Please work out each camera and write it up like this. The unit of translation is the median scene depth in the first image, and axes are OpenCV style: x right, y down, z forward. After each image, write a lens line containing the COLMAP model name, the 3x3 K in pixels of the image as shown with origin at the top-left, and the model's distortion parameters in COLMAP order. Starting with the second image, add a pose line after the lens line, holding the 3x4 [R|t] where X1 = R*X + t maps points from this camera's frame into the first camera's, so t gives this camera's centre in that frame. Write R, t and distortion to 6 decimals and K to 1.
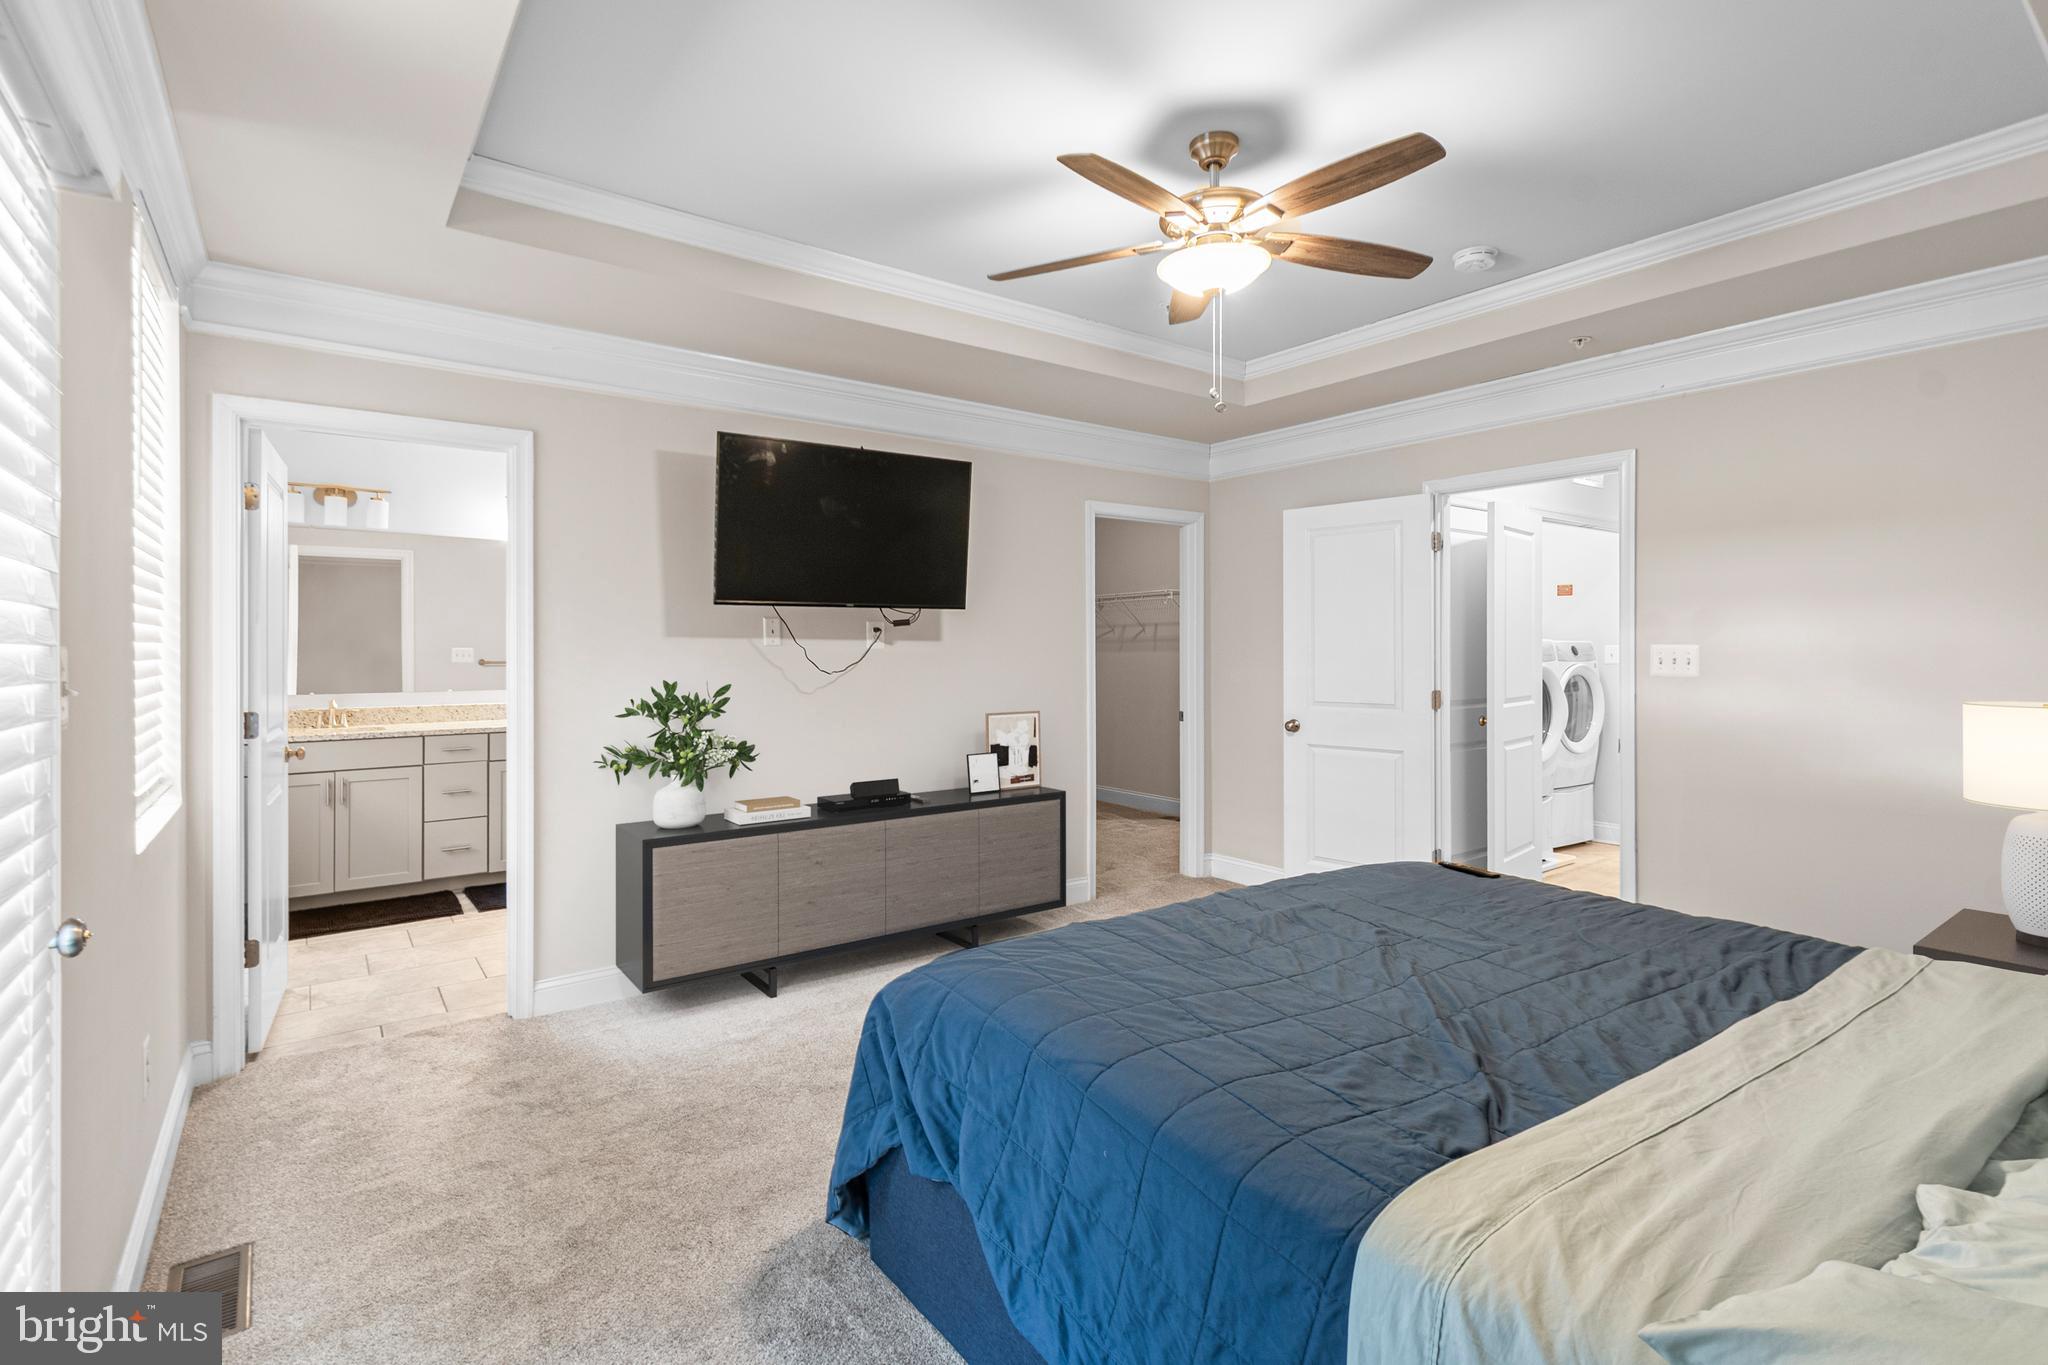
lens RADIAL K [[939.8, 0, 1014.0], [0, 939.8, 644.6], [0, 0, 1]] dist [0.000751, -0.000359]
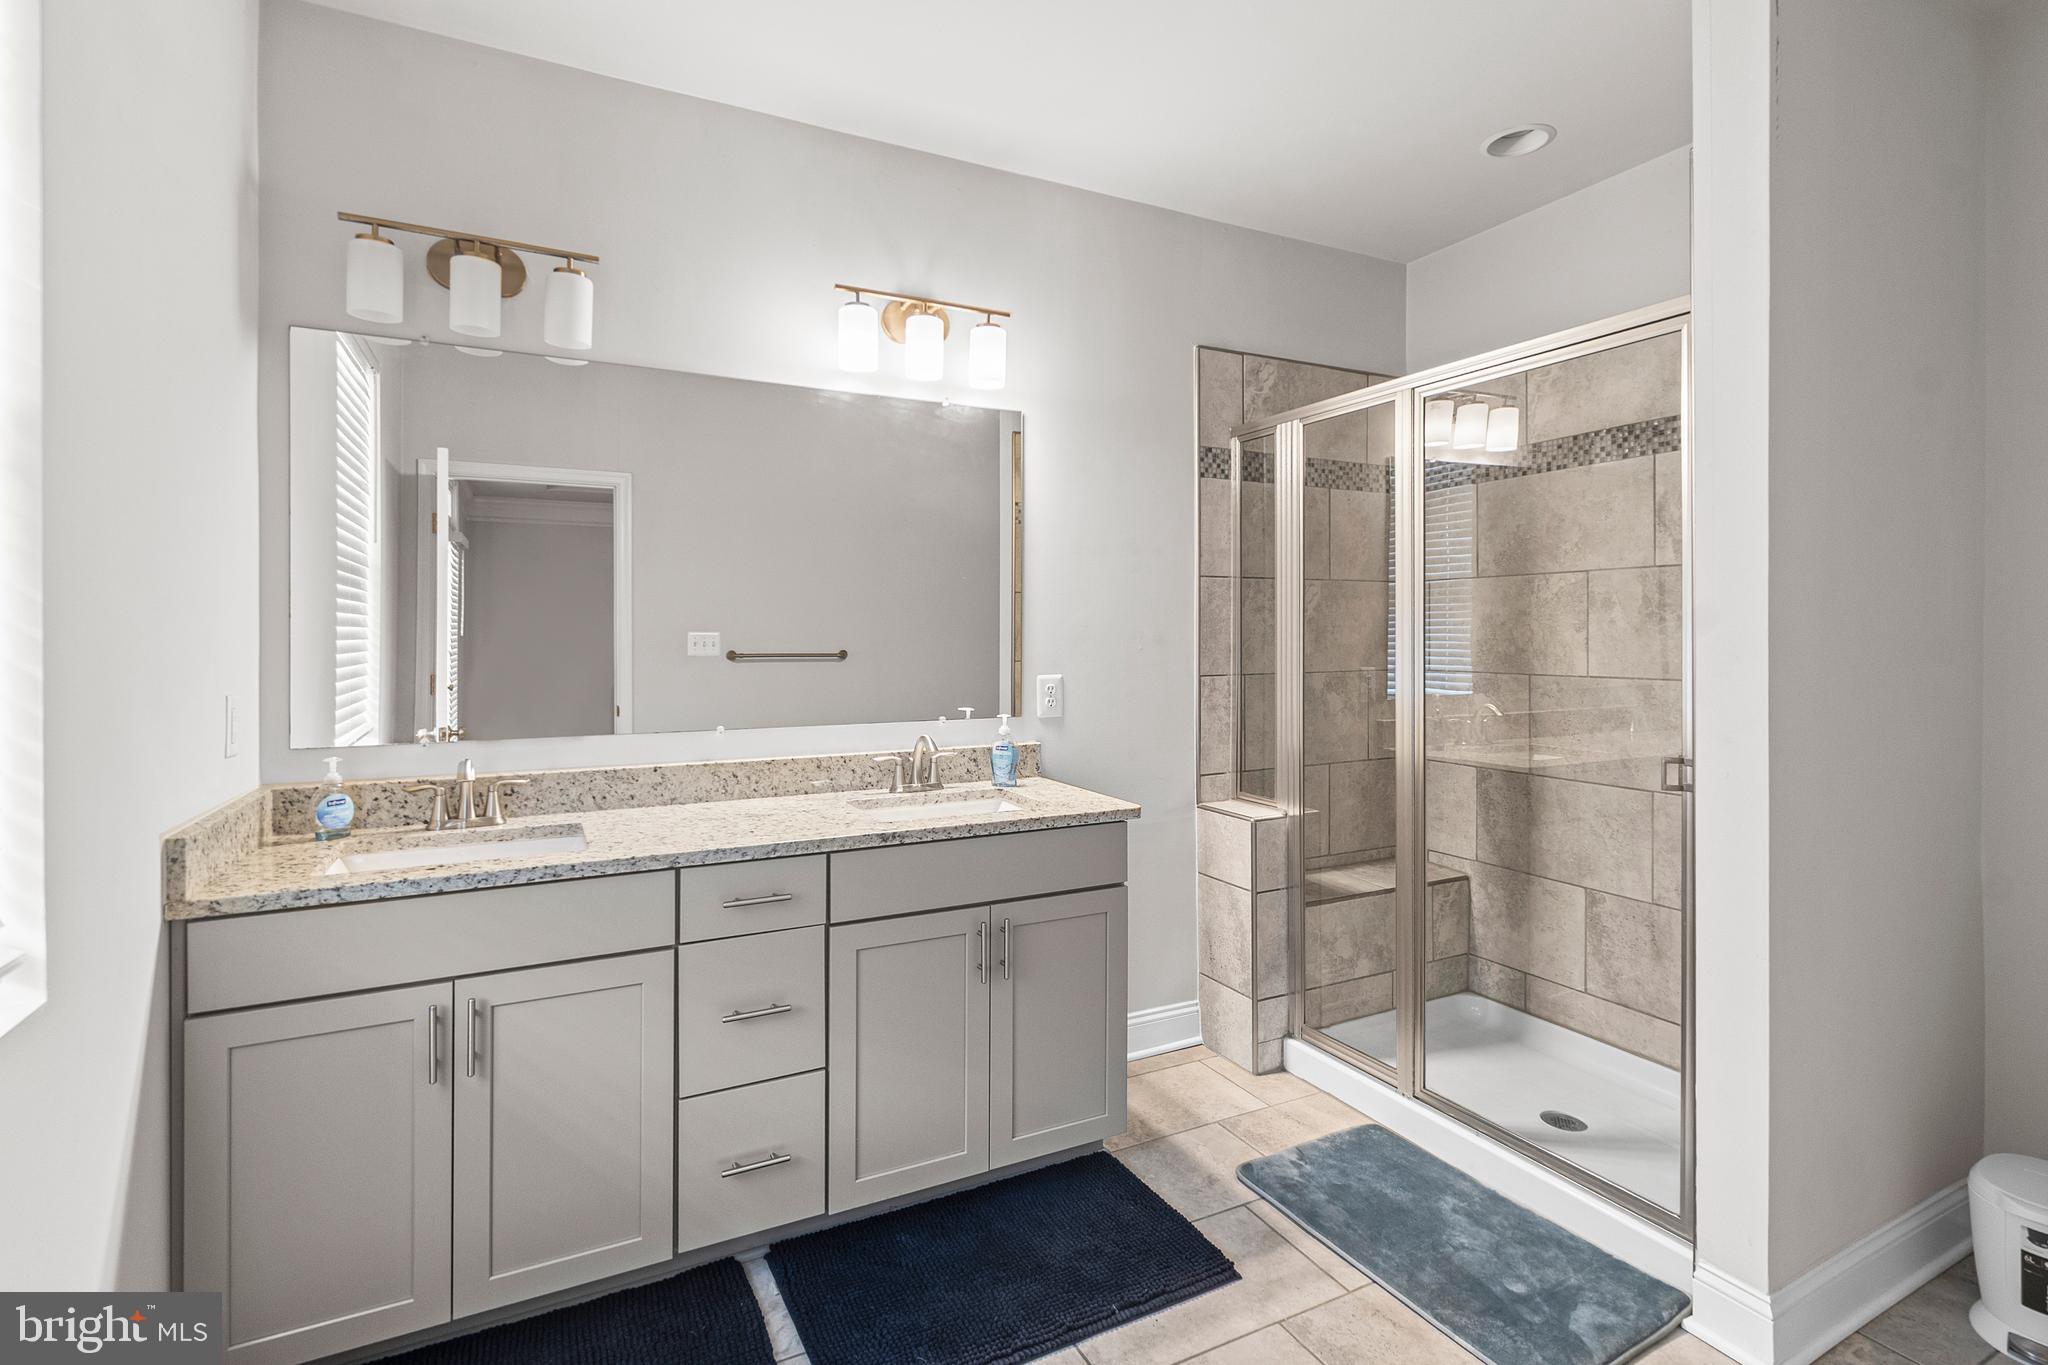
lens RADIAL K [[922.3, 0, 1013.6], [0, 922.3, 623.7], [0, 0, 1]] dist [0.001275, -0.000847]
pose [[0.986373, -0.002238, -0.164512, -0.422139], [0.001145, 0.999977, -0.006740, 0.002773], [0.164523, 0.006460, 0.986352, 0.639696]]
